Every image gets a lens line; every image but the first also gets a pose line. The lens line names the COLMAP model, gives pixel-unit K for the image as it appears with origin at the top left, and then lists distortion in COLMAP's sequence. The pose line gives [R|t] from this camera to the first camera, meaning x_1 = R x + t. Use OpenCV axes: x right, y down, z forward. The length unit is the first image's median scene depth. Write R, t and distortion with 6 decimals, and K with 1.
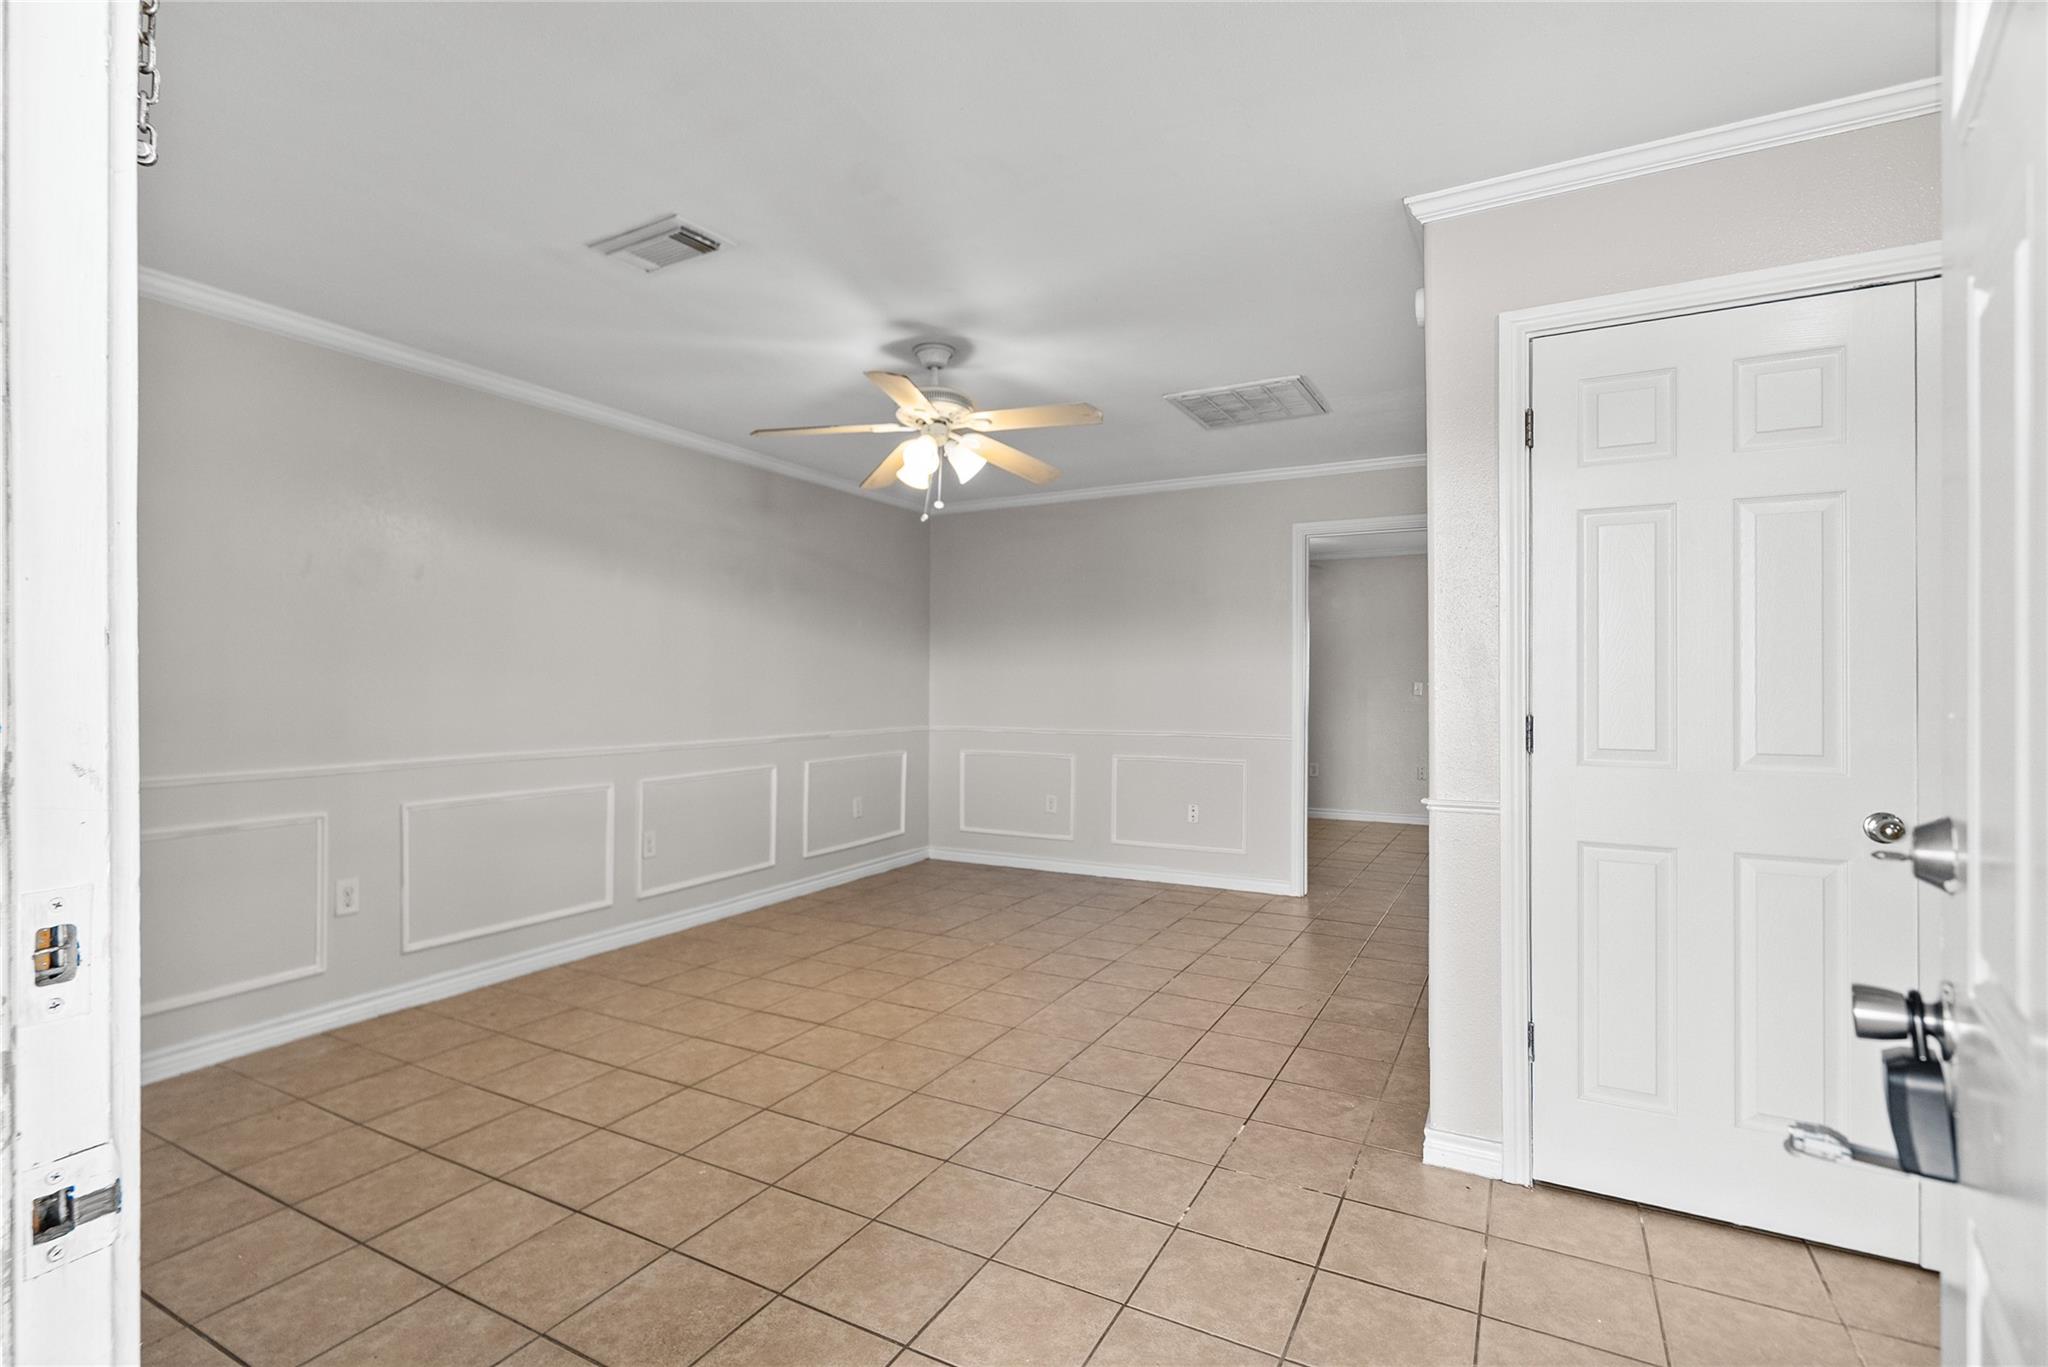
lens RADIAL K [[947.0, 0, 989.8], [0, 947.0, 678.9], [0, 0, 1]] dist [0.000441, 0.003454]
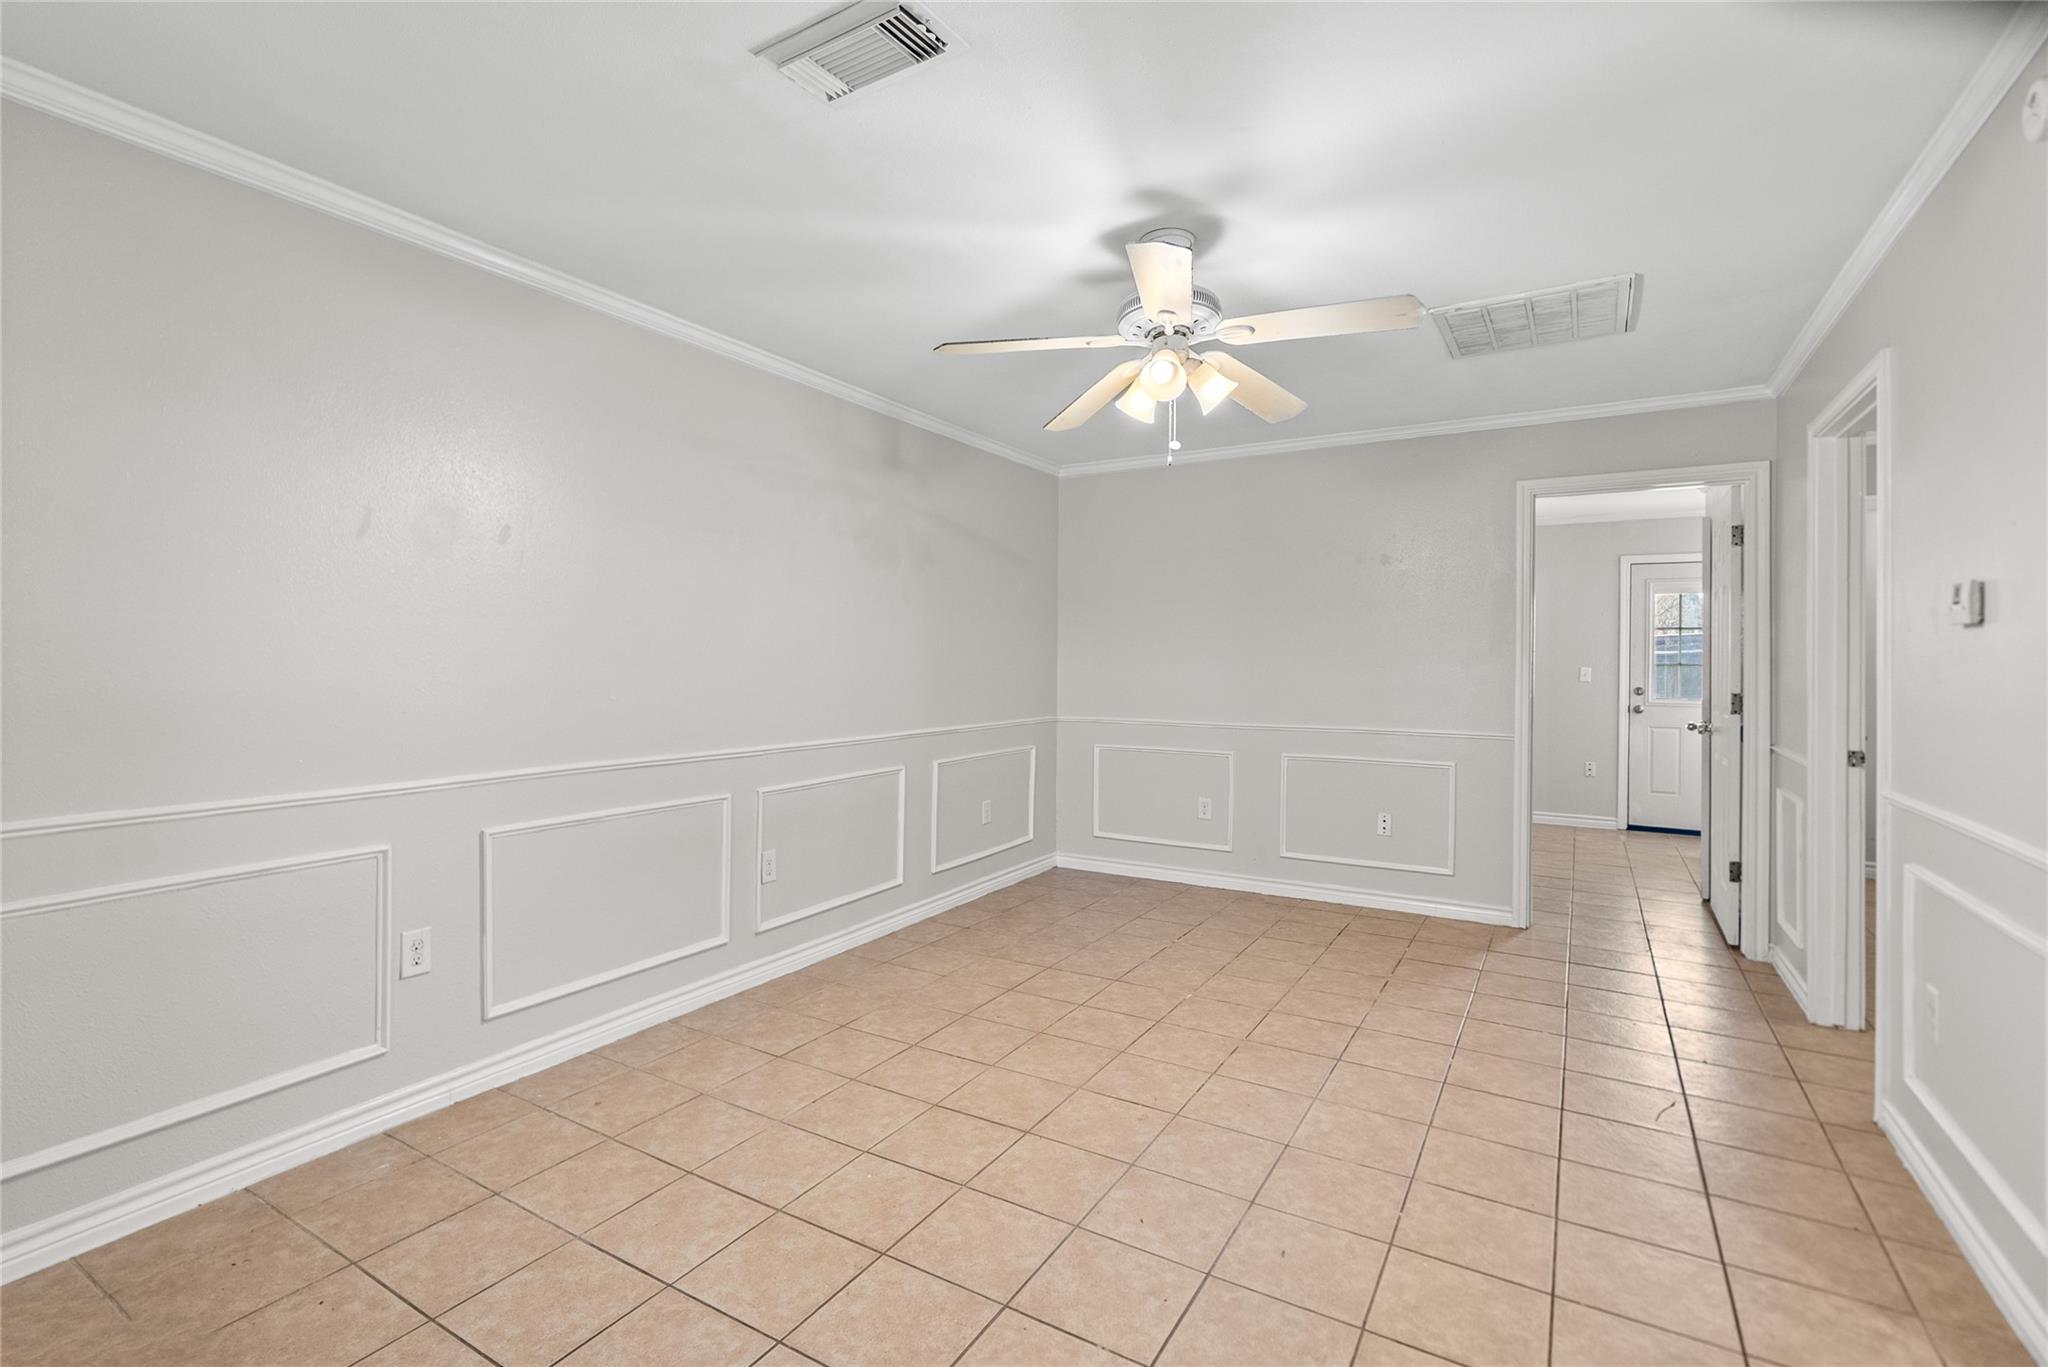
lens RADIAL K [[947.0, 0, 997.0], [0, 947.0, 663.6], [0, 0, 1]] dist [0.000441, 0.003454]
pose [[0.999065, 0.004200, -0.043030, -0.163150], [-0.003746, 0.999937, 0.010618, -0.016007], [0.043072, -0.010446, 0.999017, 0.238351]]
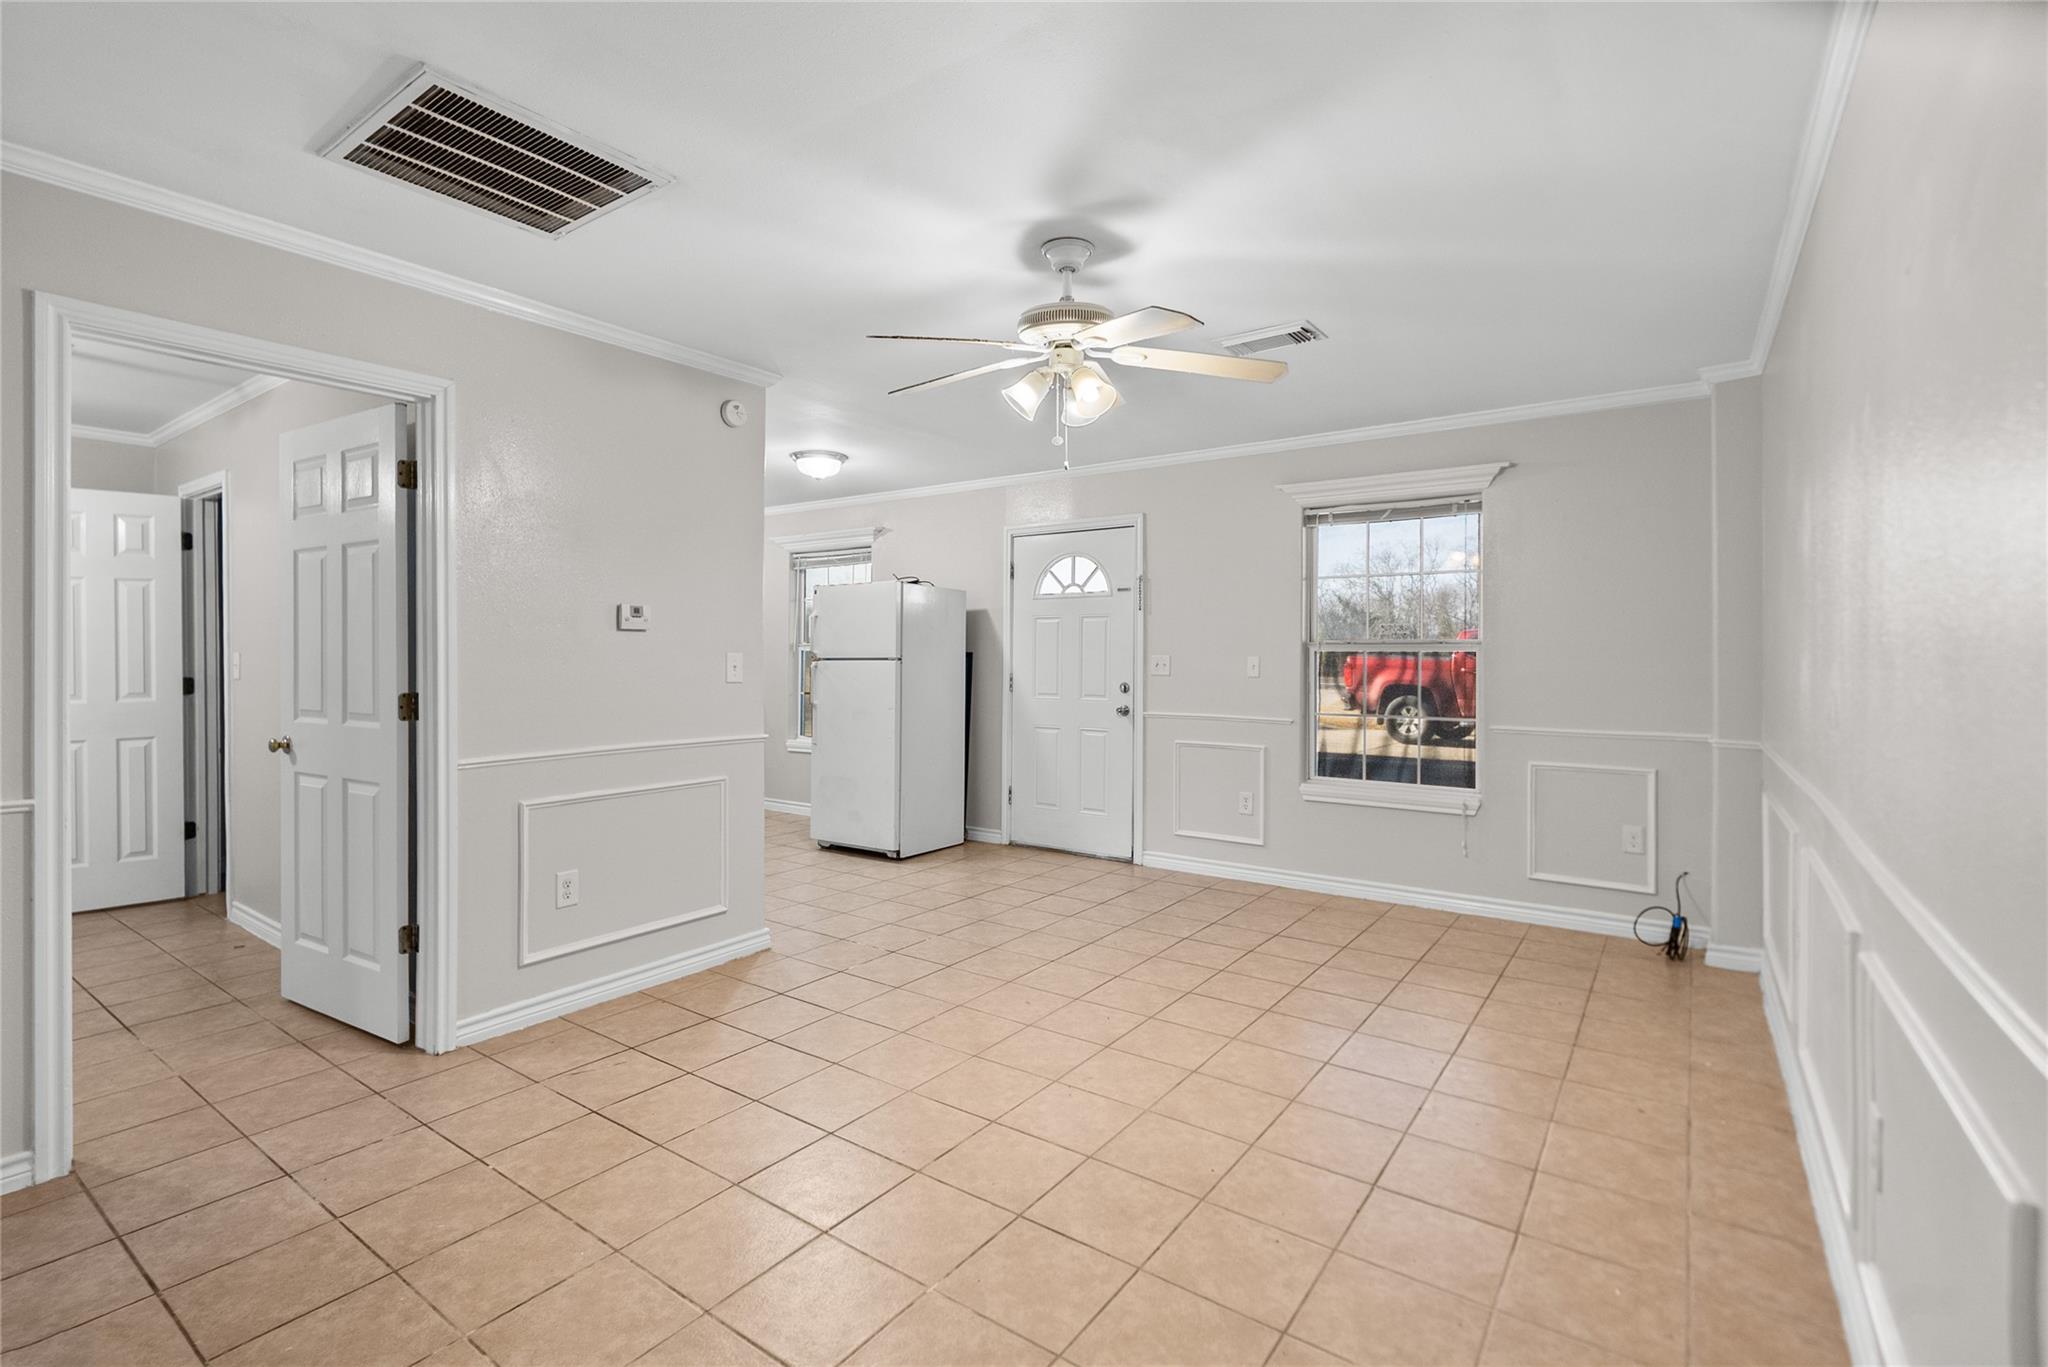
lens RADIAL K [[947.0, 0, 1007.1], [0, 947.0, 653.0], [0, 0, 1]] dist [0.000441, 0.003454]
pose [[-0.993619, -0.005938, 0.112628, -0.099666], [-0.007151, 0.999921, -0.010369, -0.003204], [-0.112558, -0.011109, -0.993583, 1.793453]]
